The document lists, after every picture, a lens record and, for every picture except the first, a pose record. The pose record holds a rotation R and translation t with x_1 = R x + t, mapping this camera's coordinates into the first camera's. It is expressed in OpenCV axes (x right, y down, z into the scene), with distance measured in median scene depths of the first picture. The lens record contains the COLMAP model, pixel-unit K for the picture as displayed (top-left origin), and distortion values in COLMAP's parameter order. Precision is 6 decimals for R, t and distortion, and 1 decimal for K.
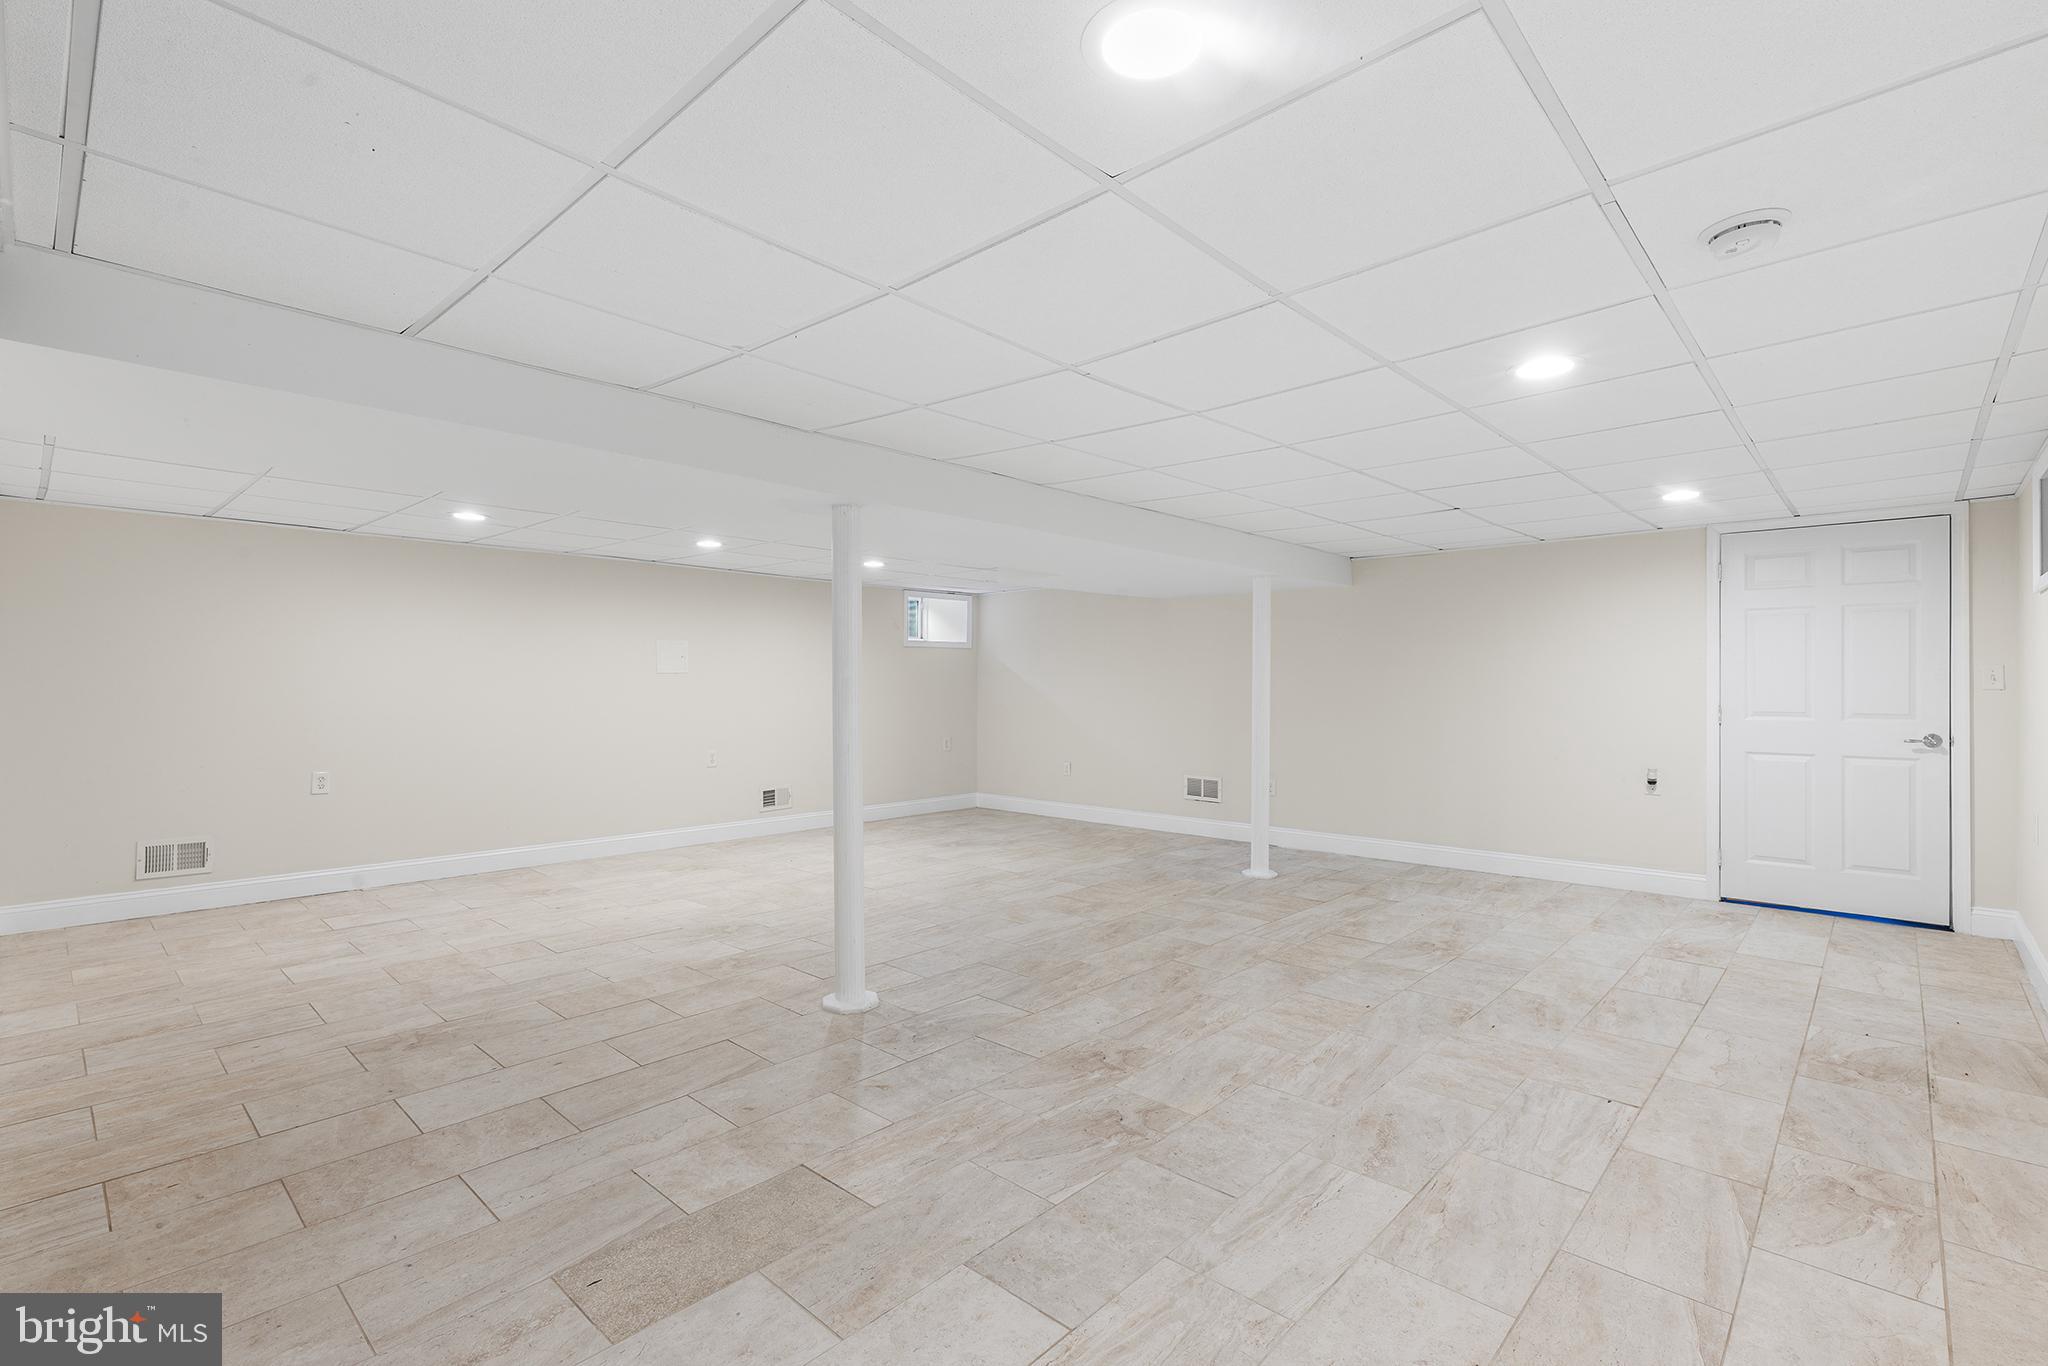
lens RADIAL K [[915.8, 0, 1025.6], [0, 915.8, 677.7], [0, 0, 1]] dist [0.004131, -0.000317]
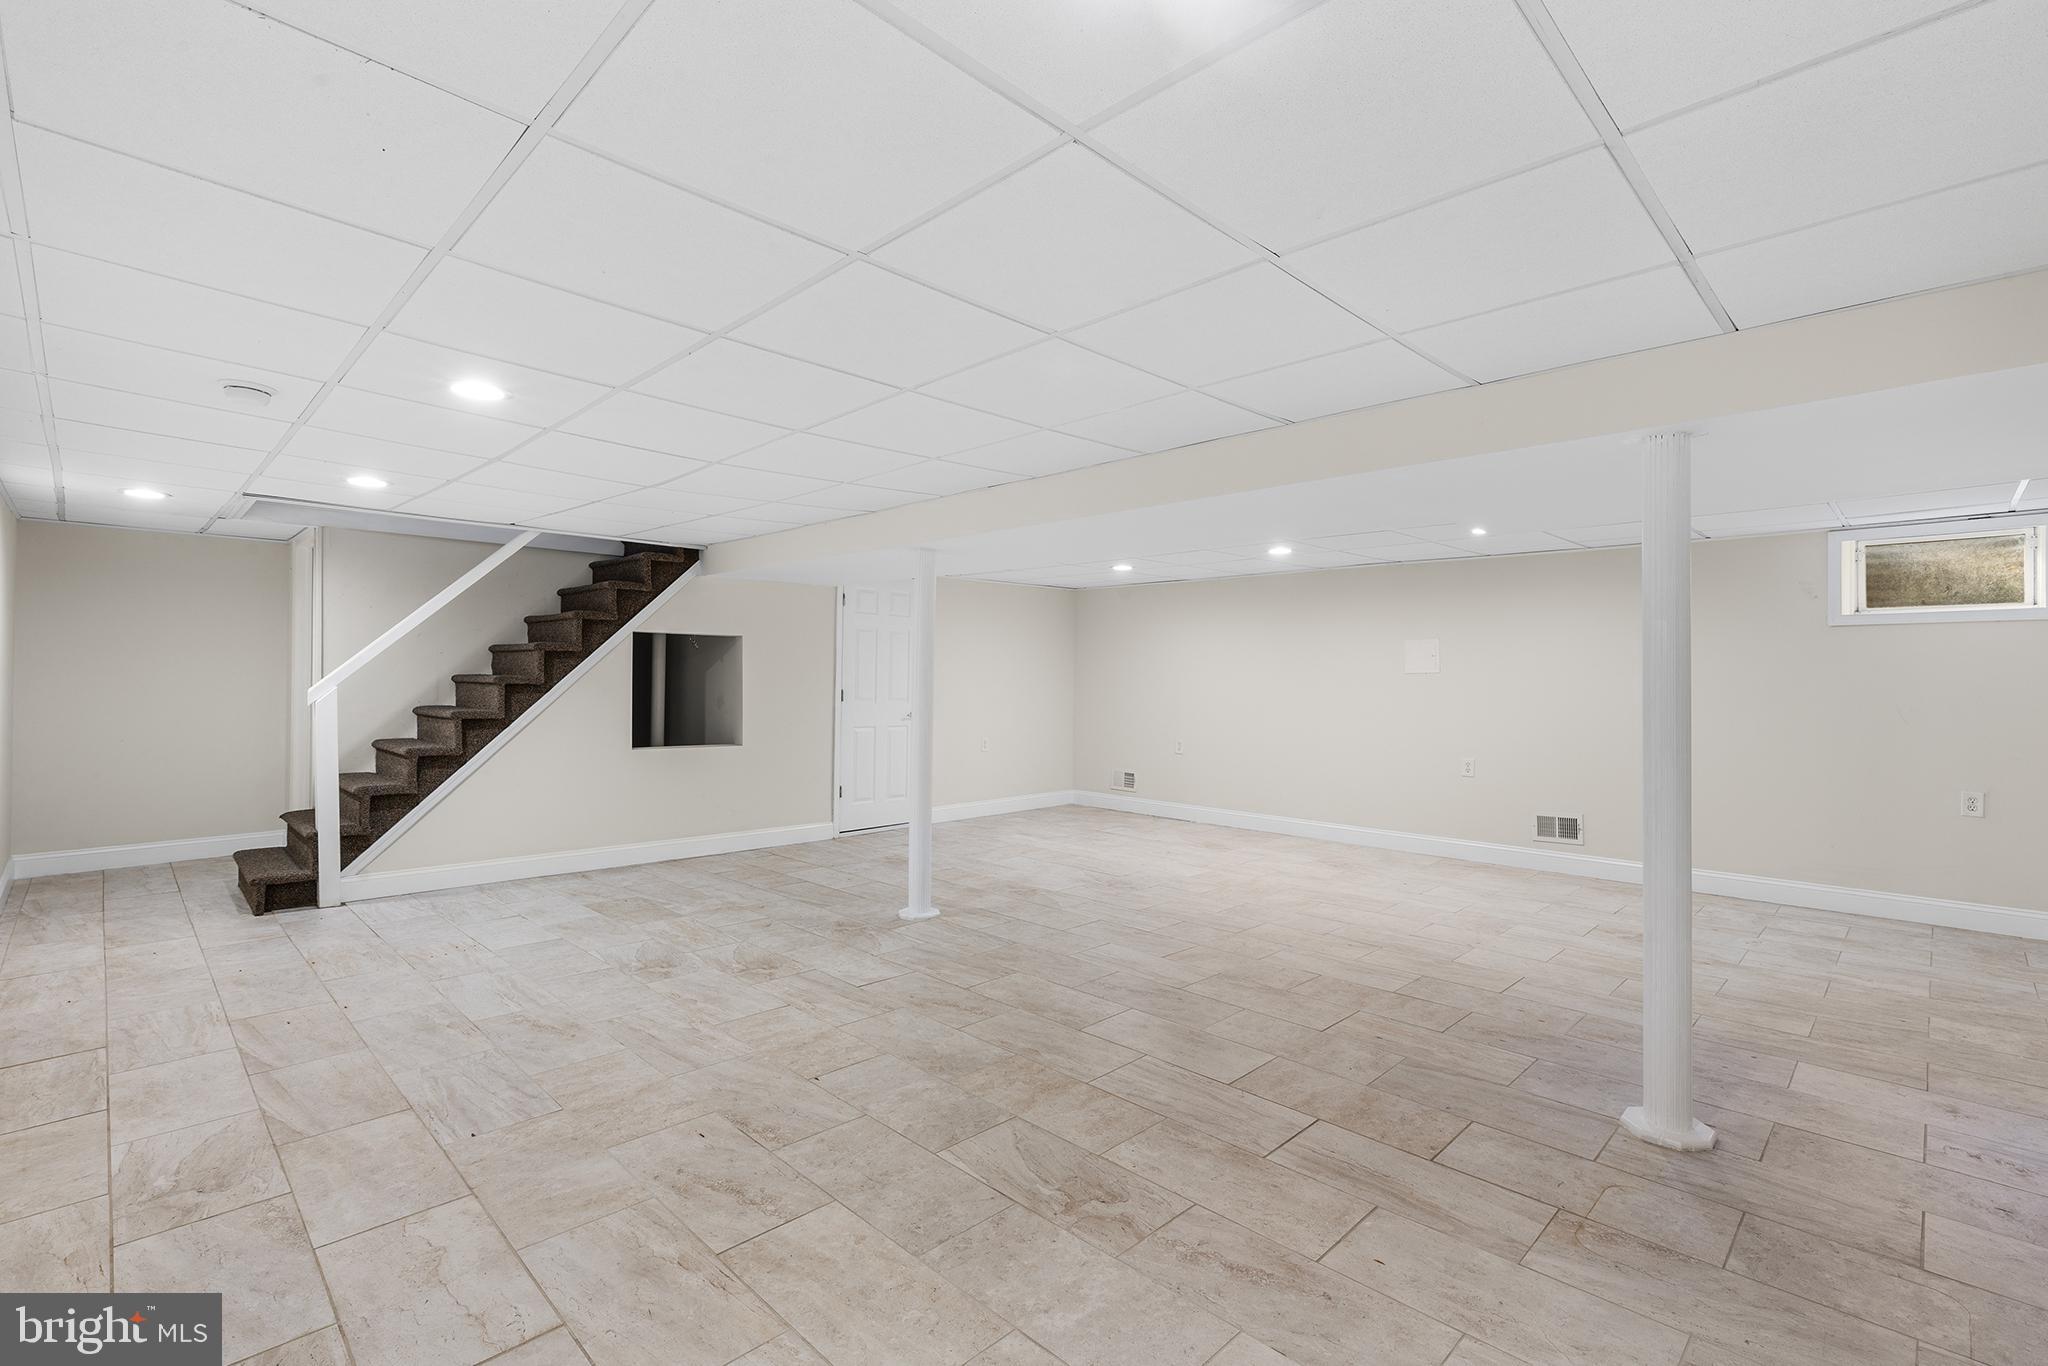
lens RADIAL K [[915.8, 0, 1025.3], [0, 915.8, 683.6], [0, 0, 1]] dist [0.004131, -0.000317]
pose [[-0.022509, 0.002473, -0.999744, 1.277405], [-0.002868, 0.999993, 0.002539, 0.009489], [0.999743, 0.002924, -0.022502, 1.306901]]
